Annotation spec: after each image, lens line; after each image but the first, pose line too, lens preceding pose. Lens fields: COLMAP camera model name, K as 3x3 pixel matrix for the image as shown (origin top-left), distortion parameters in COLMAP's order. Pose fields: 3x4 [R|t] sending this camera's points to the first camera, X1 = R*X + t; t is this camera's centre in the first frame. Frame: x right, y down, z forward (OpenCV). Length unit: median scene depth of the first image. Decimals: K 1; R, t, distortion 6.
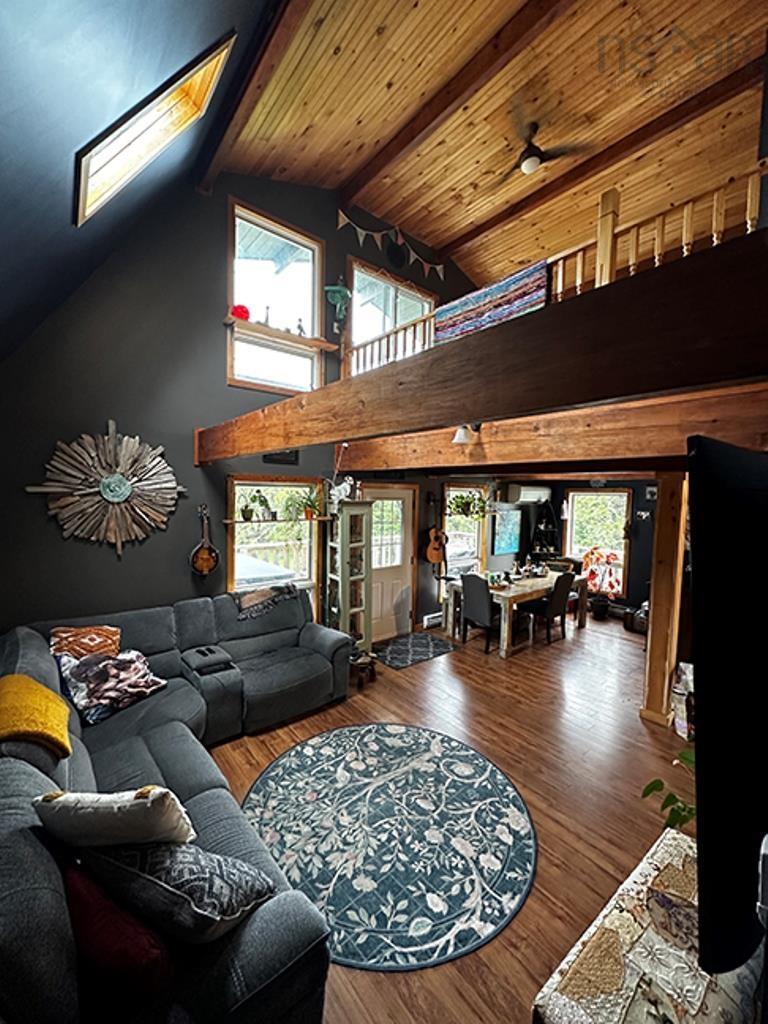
lens RADIAL K [[406.1, 0, 386.2], [0, 406.1, 514.2], [0, 0, 1]] dist [-0.000822, 0.000375]
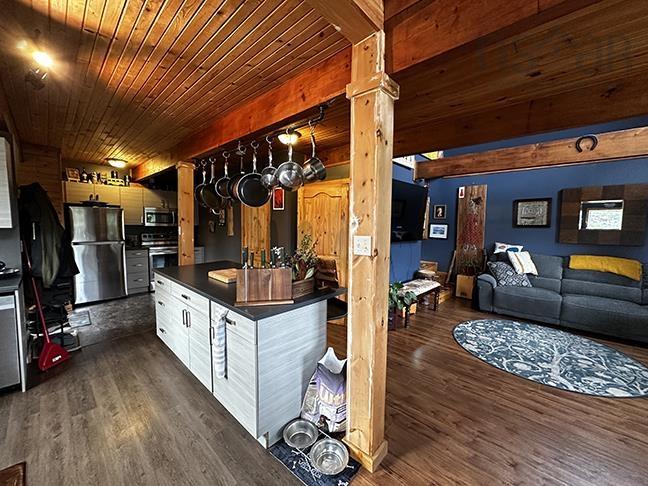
lens RADIAL K [[257.0, 0, 324.6], [0, 257.0, 241.6], [0, 0, 1]] dist [-0.000822, 0.000375]
pose [[-0.989144, -0.024851, -0.144836, 0.403281], [-0.043097, 0.991316, 0.124242, 0.042386], [0.140491, 0.129135, -0.981624, 0.685211]]
